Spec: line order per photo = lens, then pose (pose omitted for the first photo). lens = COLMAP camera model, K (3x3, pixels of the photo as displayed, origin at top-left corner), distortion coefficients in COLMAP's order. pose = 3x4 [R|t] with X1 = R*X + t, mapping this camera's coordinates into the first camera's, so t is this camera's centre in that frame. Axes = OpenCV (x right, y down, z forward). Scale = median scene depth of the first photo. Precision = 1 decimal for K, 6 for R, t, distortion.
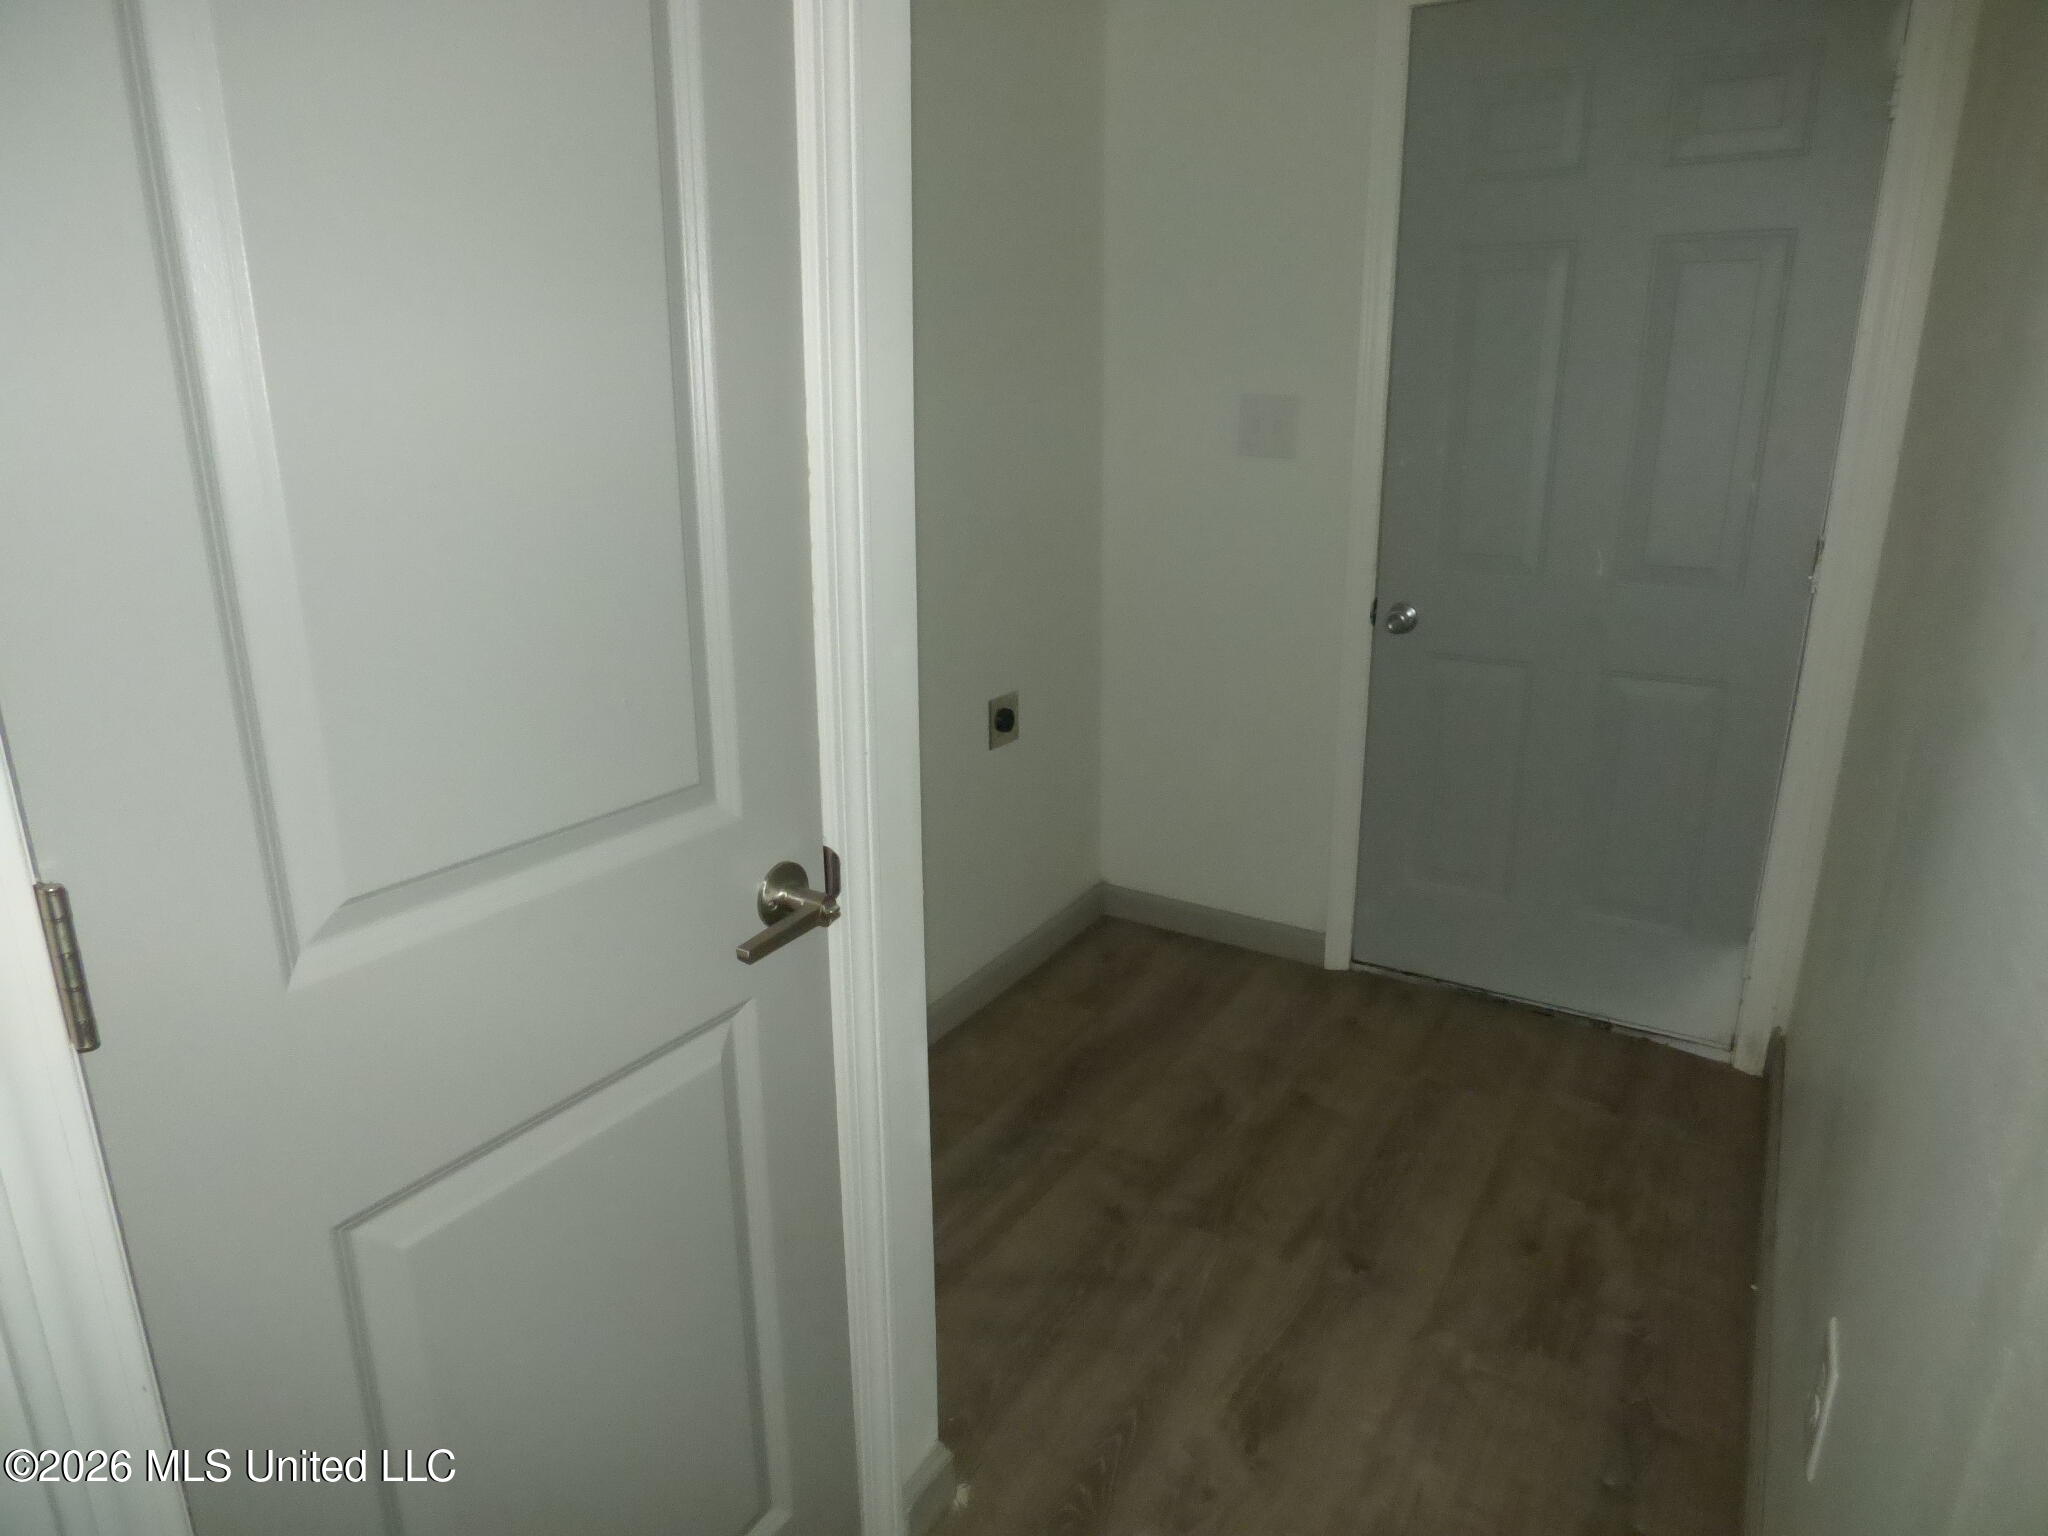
lens RADIAL K [[1228.0, 0, 1032.6], [0, 1228.0, 753.3], [0, 0, 1]] dist [-0.004455, 0.000025]
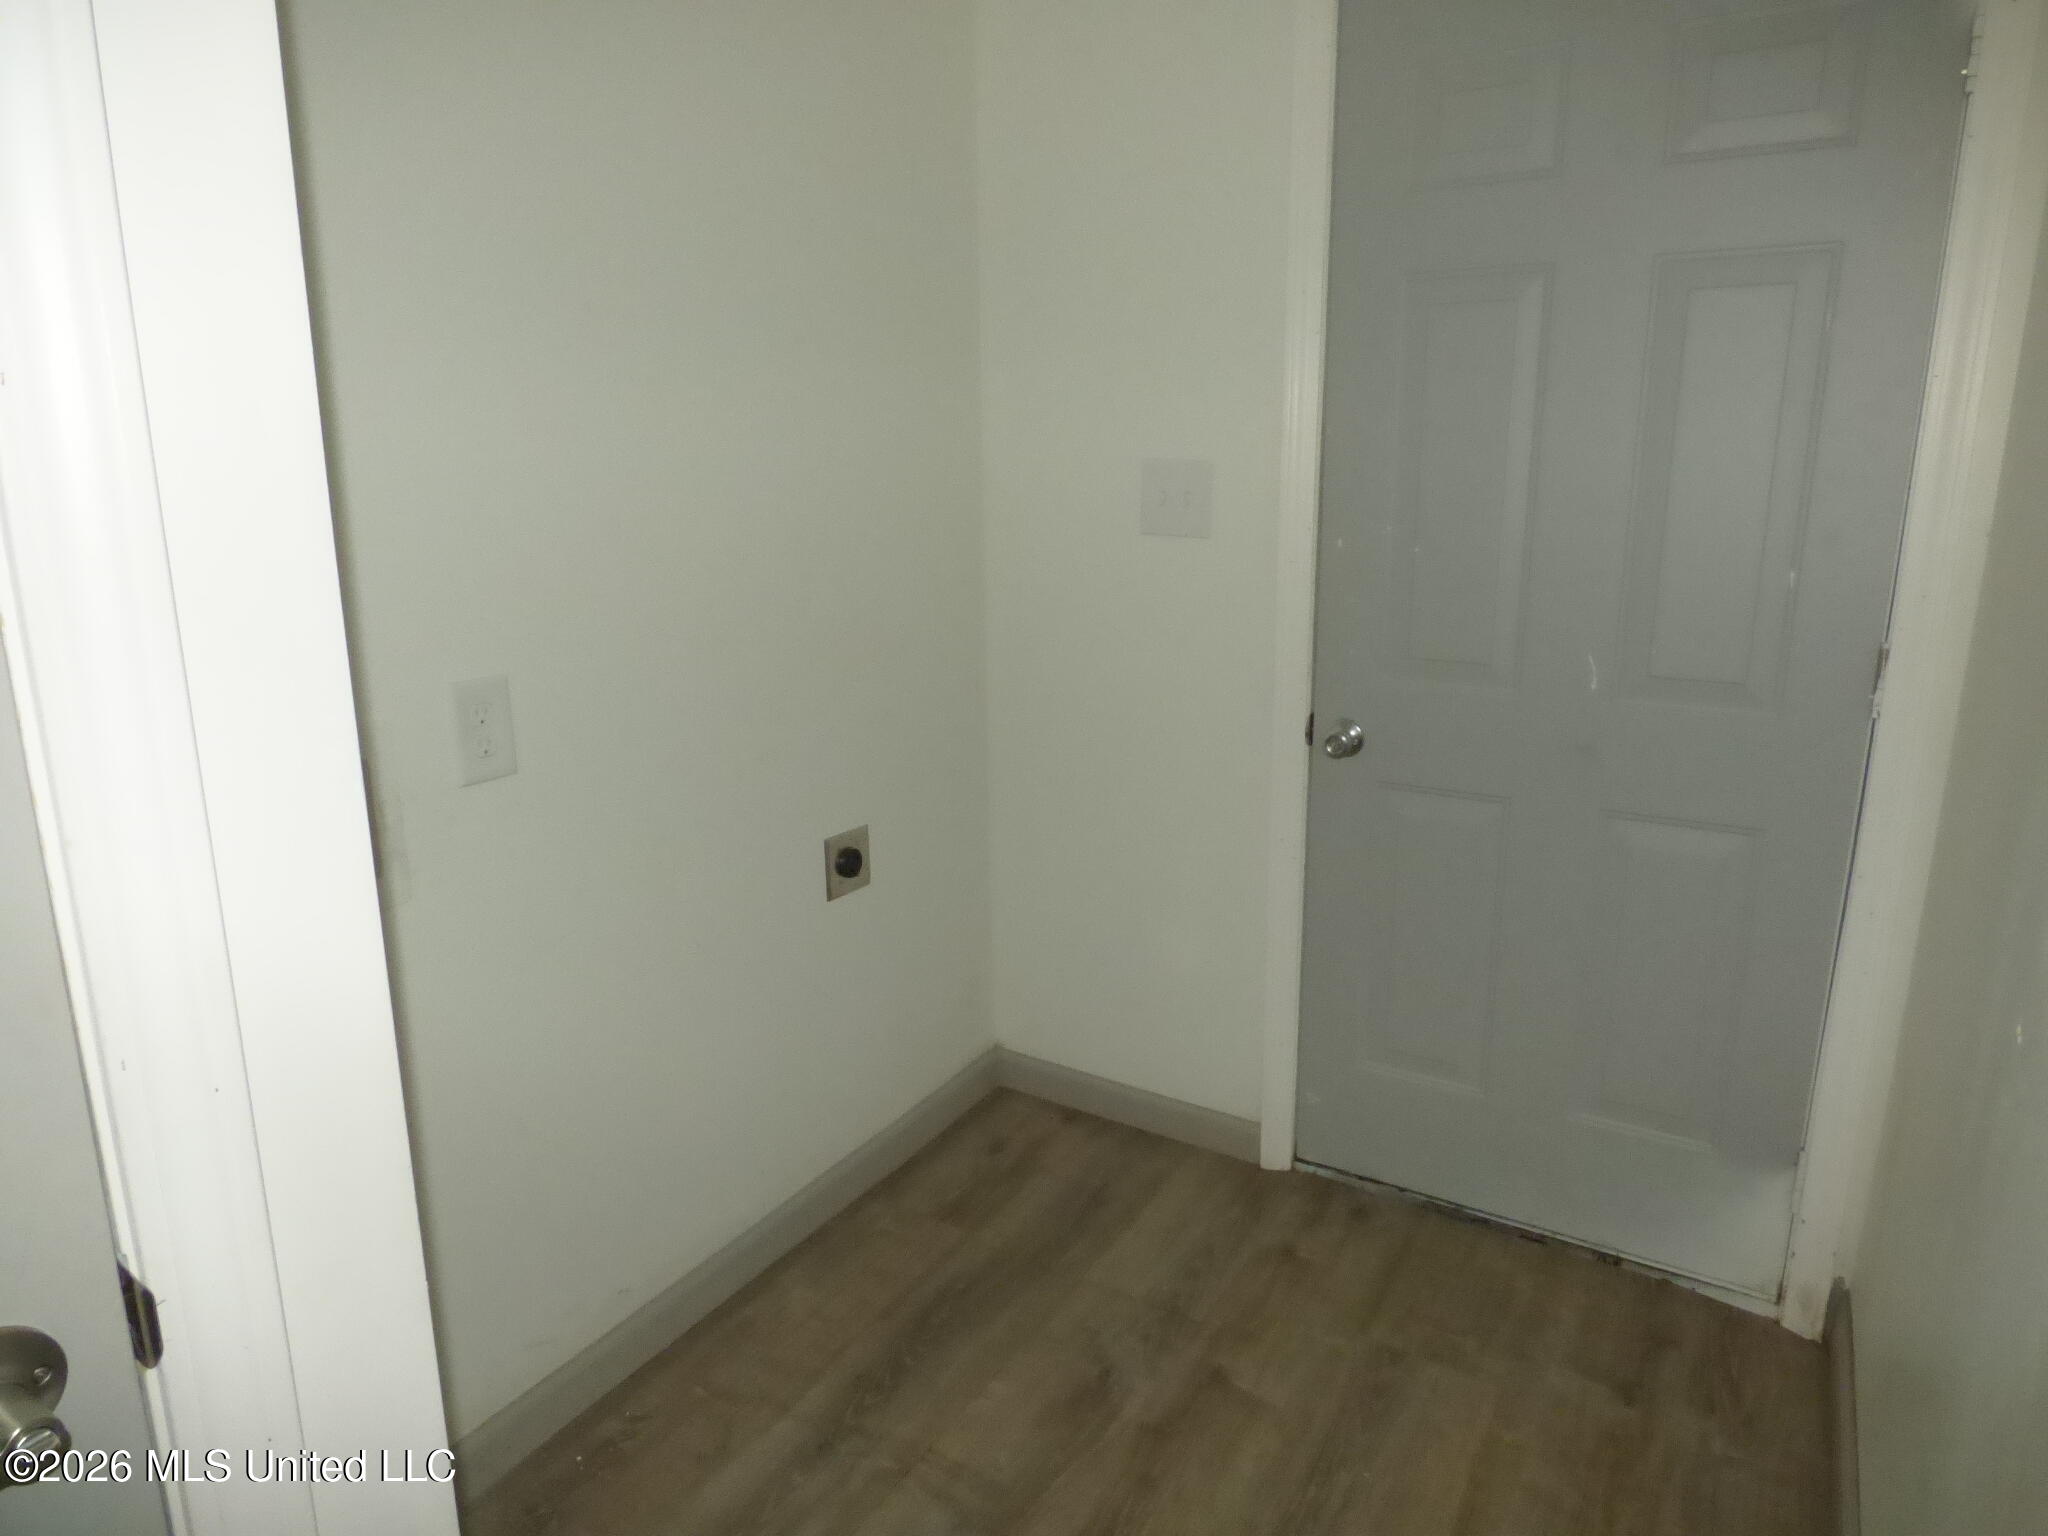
lens RADIAL K [[1228.0, 0, 1032.6], [0, 1228.0, 753.3], [0, 0, 1]] dist [-0.004455, 0.000025]
pose [[0.999995, 0.002964, -0.001168, 0.100039], [-0.003025, 0.998395, -0.056550, -0.054577], [0.000999, 0.056553, 0.998399, 0.208665]]
